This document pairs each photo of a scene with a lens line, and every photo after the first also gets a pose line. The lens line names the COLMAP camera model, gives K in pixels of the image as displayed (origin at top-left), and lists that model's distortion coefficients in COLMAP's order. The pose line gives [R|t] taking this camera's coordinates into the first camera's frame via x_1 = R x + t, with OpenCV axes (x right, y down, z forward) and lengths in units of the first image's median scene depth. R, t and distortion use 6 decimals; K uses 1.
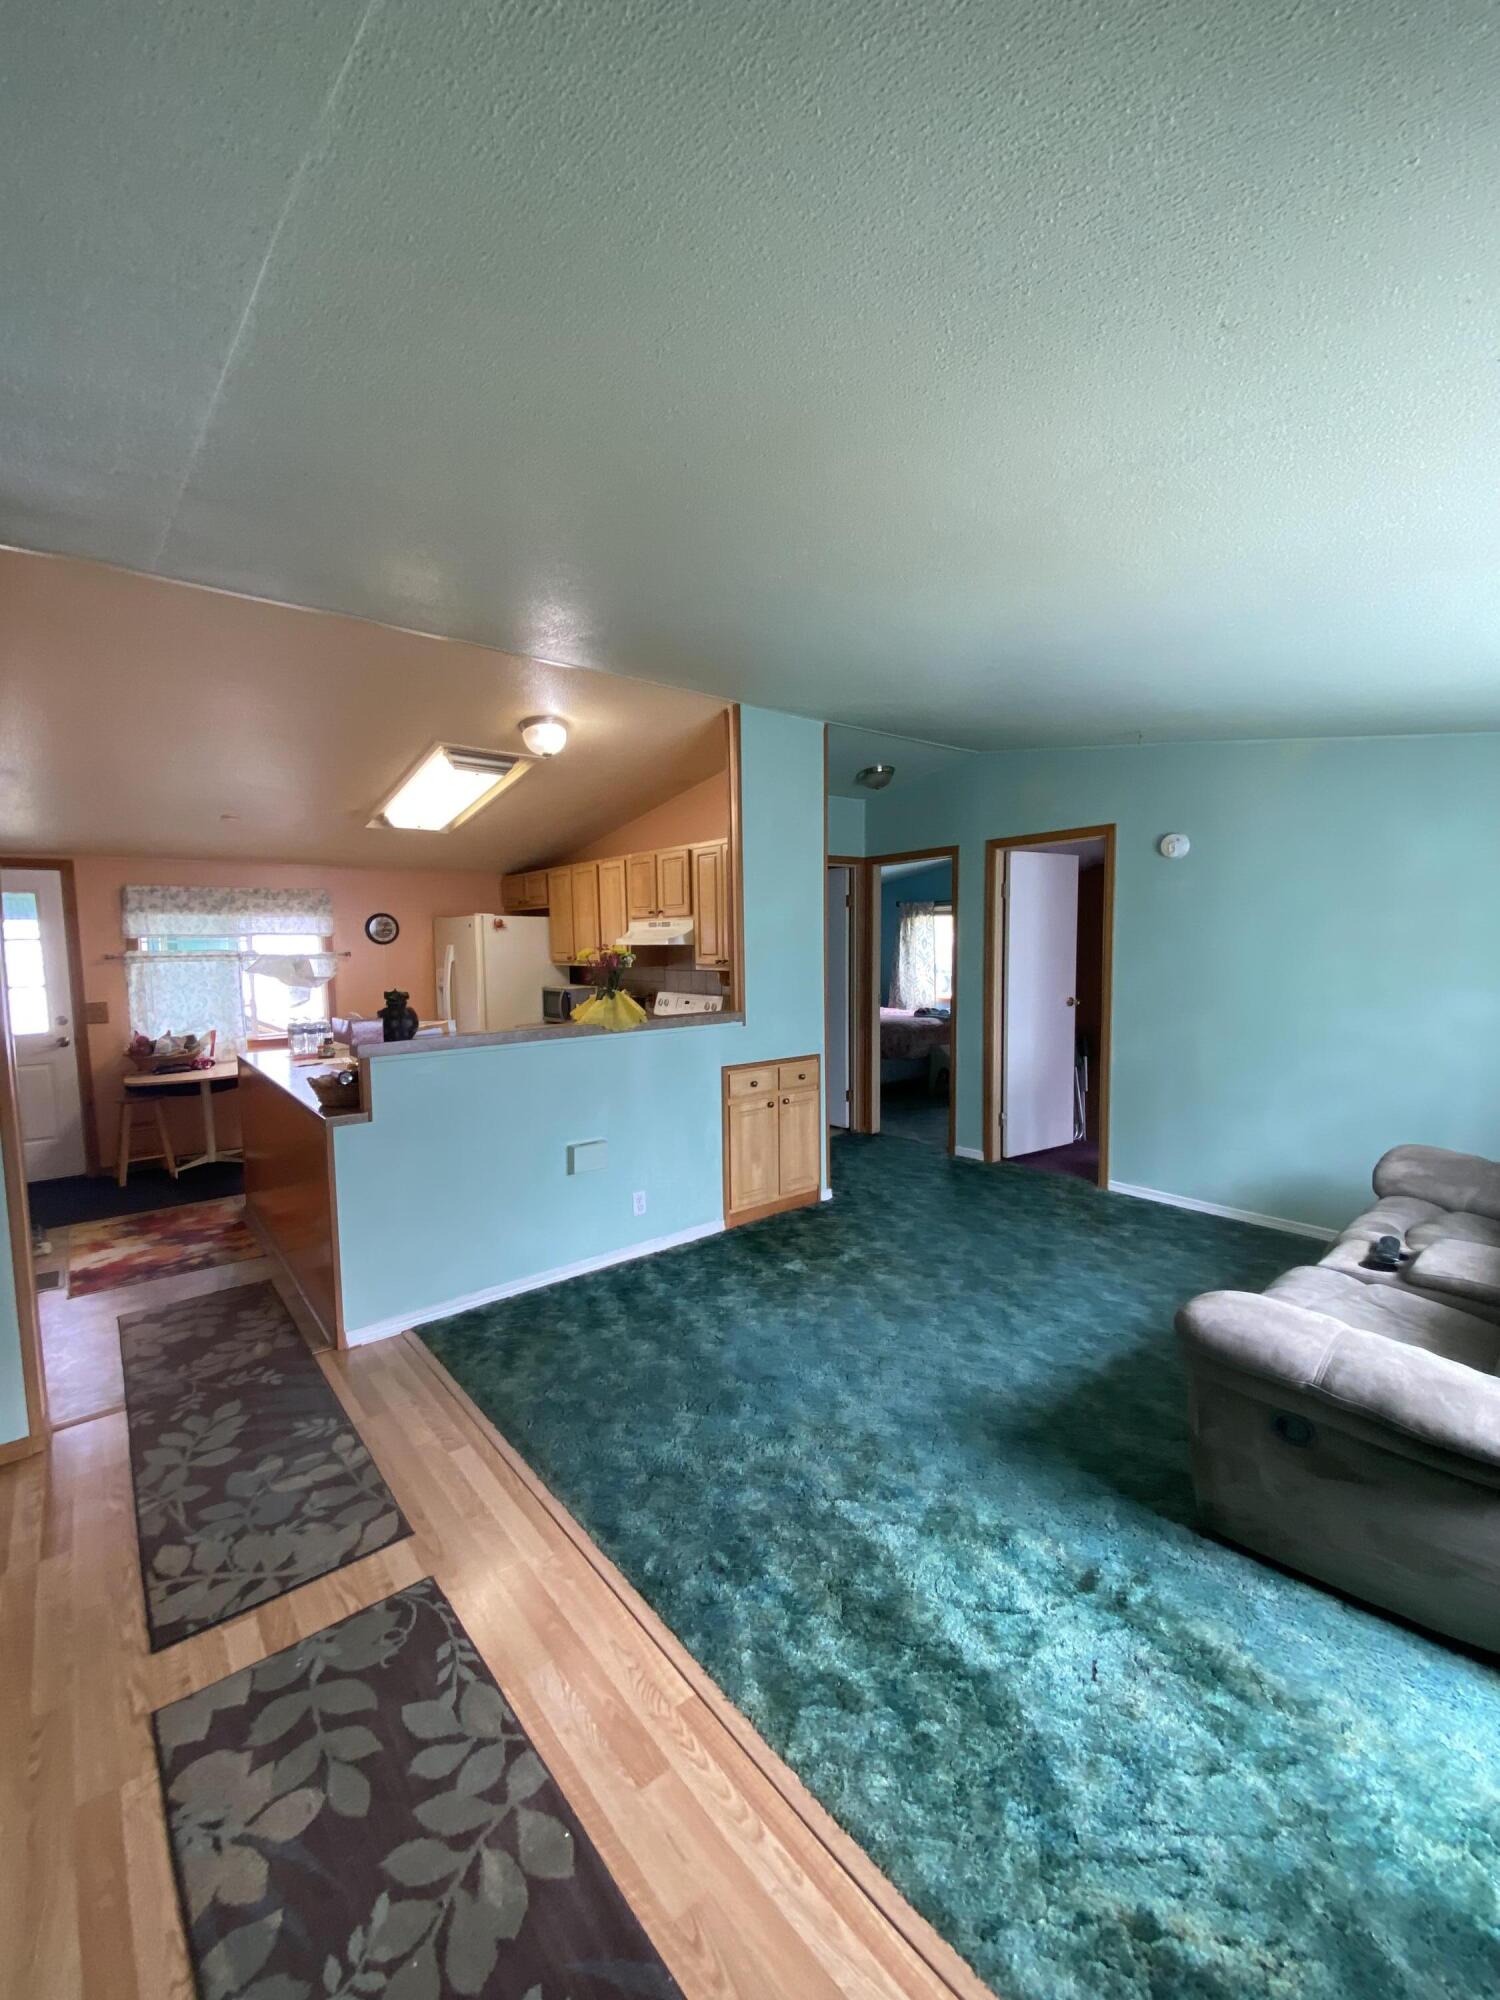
lens RADIAL K [[807.1, 0, 740.7], [0, 807.1, 1012.3], [0, 0, 1]] dist [0.014833, -0.017574]
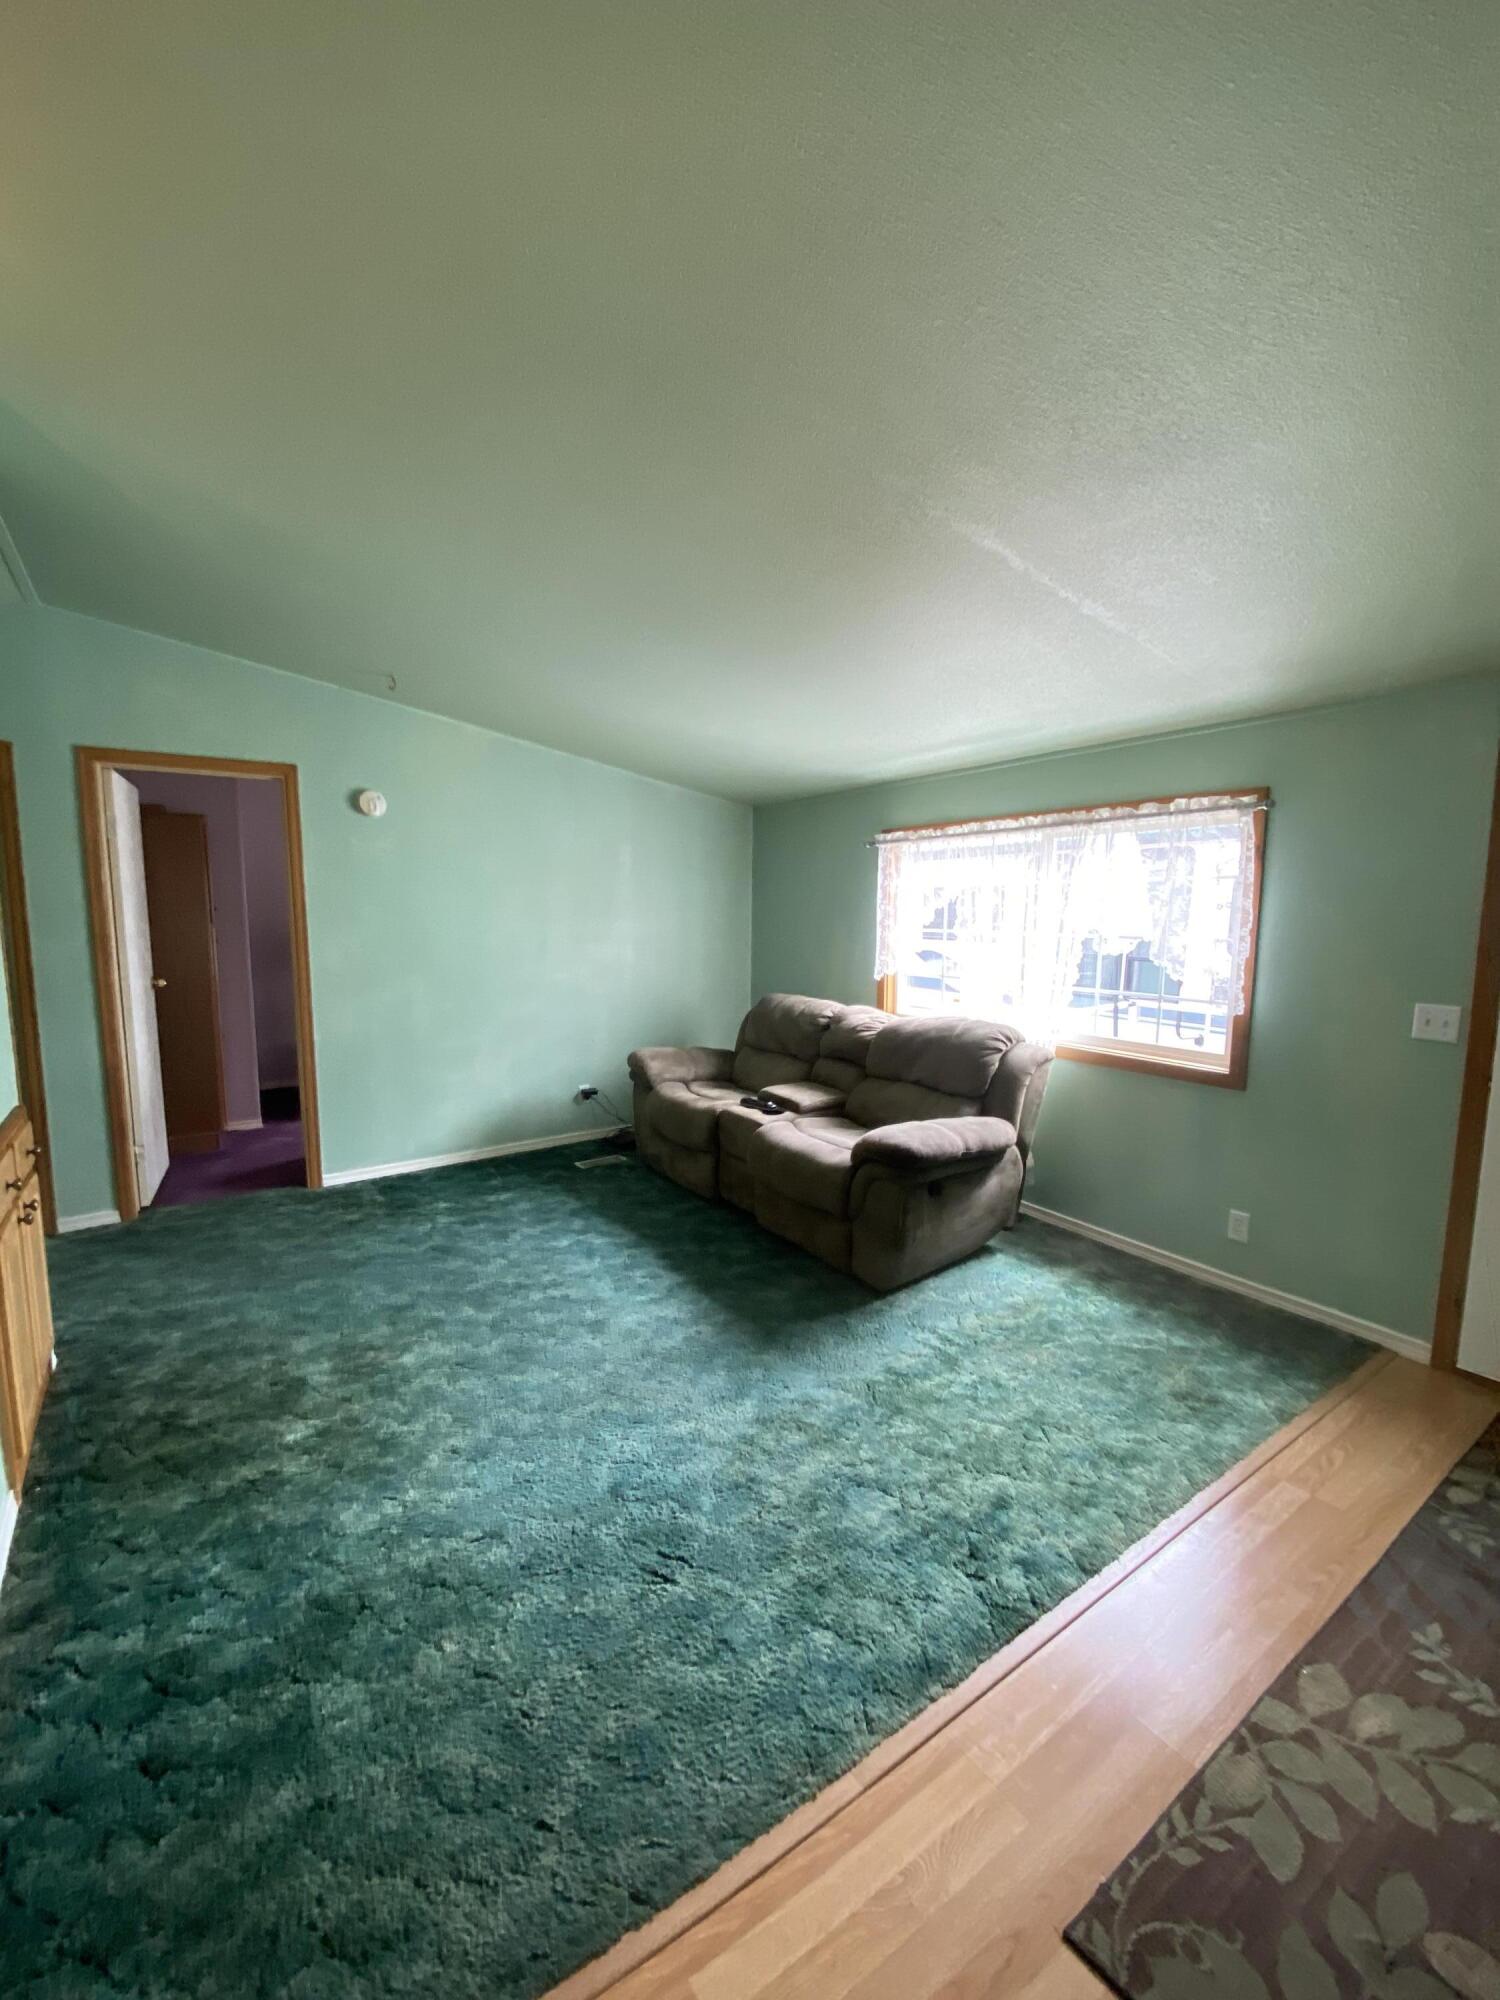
lens RADIAL K [[807.1, 0, 746.7], [0, 807.1, 1012.6], [0, 0, 1]] dist [0.014833, -0.017574]
pose [[0.071392, -0.112677, 0.991064, -0.544562], [0.083918, 0.990755, 0.106597, -0.035197], [-0.993912, 0.075558, 0.080188, 0.684510]]
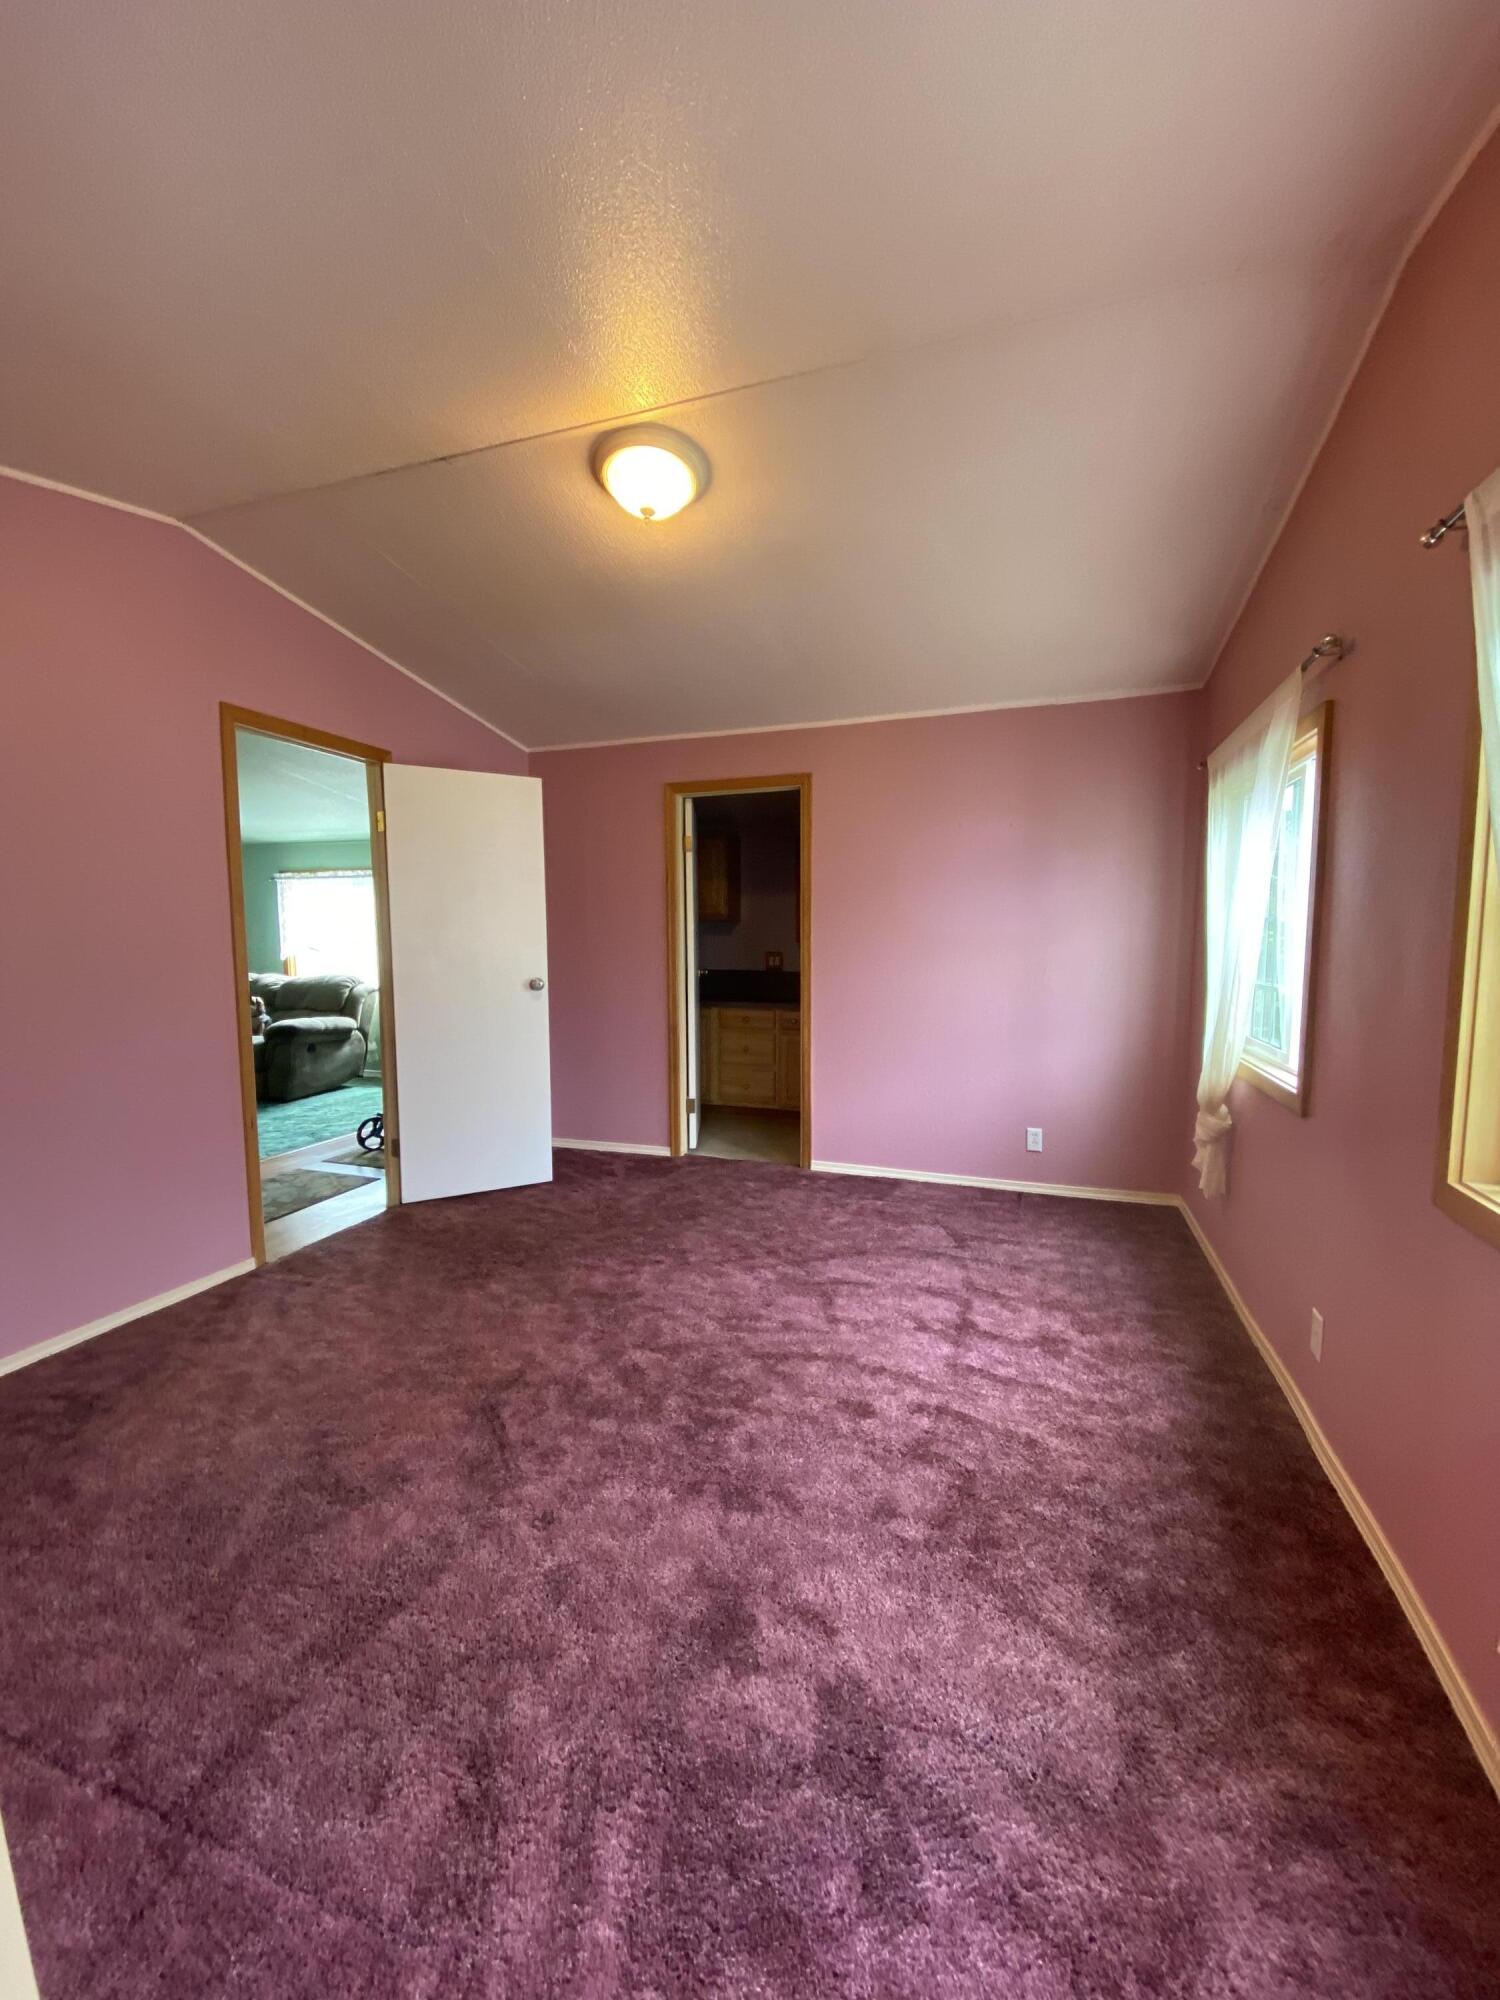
lens RADIAL K [[807.1, 0, 754.6], [0, 807.1, 1011.9], [0, 0, 1]] dist [0.014833, -0.017574]
pose [[-0.543522, -0.059486, 0.837285, -1.849525], [0.081422, 0.989046, 0.123123, 0.047788], [-0.835437, 0.135094, -0.532724, 0.692769]]
